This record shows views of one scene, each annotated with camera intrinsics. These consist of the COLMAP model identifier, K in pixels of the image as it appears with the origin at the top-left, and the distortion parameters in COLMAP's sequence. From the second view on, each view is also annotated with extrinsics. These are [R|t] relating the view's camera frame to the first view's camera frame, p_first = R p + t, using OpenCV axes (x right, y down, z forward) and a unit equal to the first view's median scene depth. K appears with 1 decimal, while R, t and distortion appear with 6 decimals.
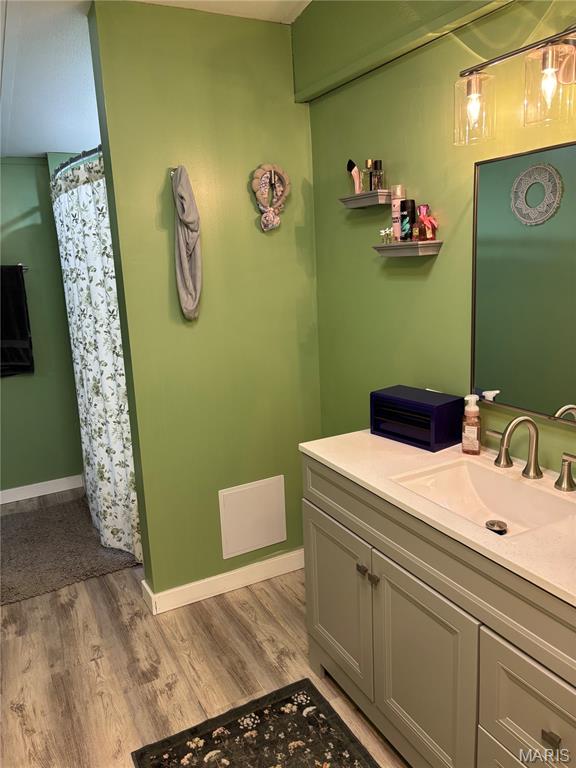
lens RADIAL K [[578.0, 0, 285.6], [0, 578.0, 383.8], [0, 0, 1]] dist [0.045867, -0.043308]
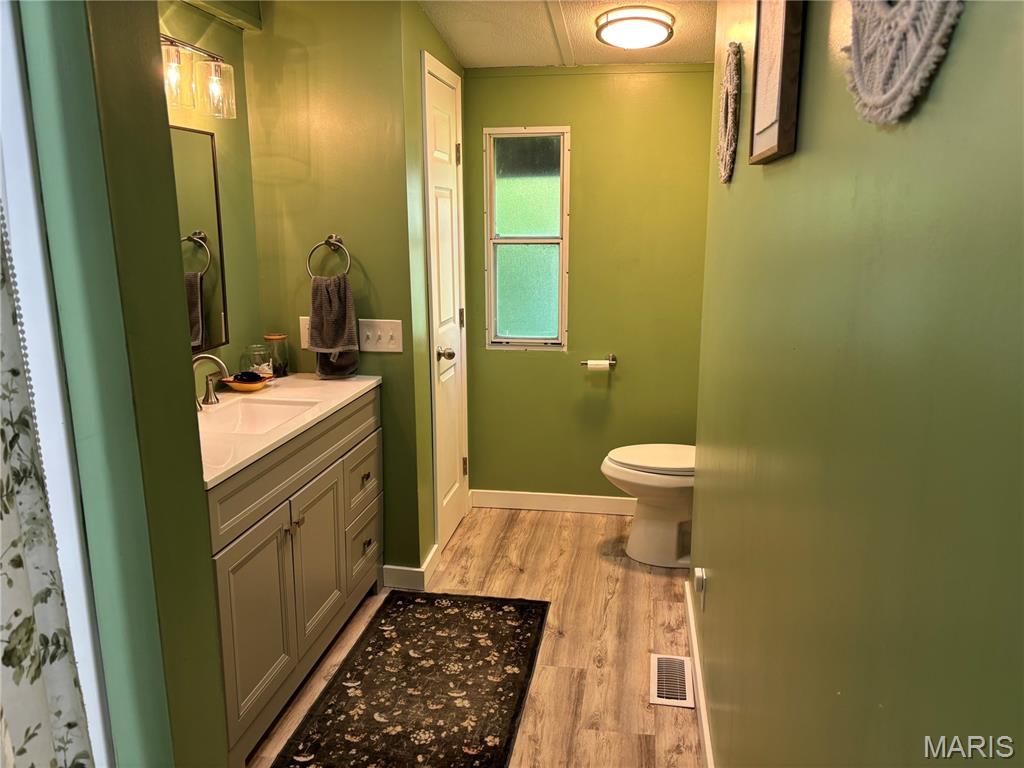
lens RADIAL K [[770.7, 0, 512.1], [0, 770.7, 381.0], [0, 0, 1]] dist [0.045867, -0.043308]
pose [[-0.792082, -0.083099, 0.604732, -0.866556], [0.165797, 0.924159, 0.344154, -0.277348], [-0.587467, 0.372861, -0.718232, 1.511169]]
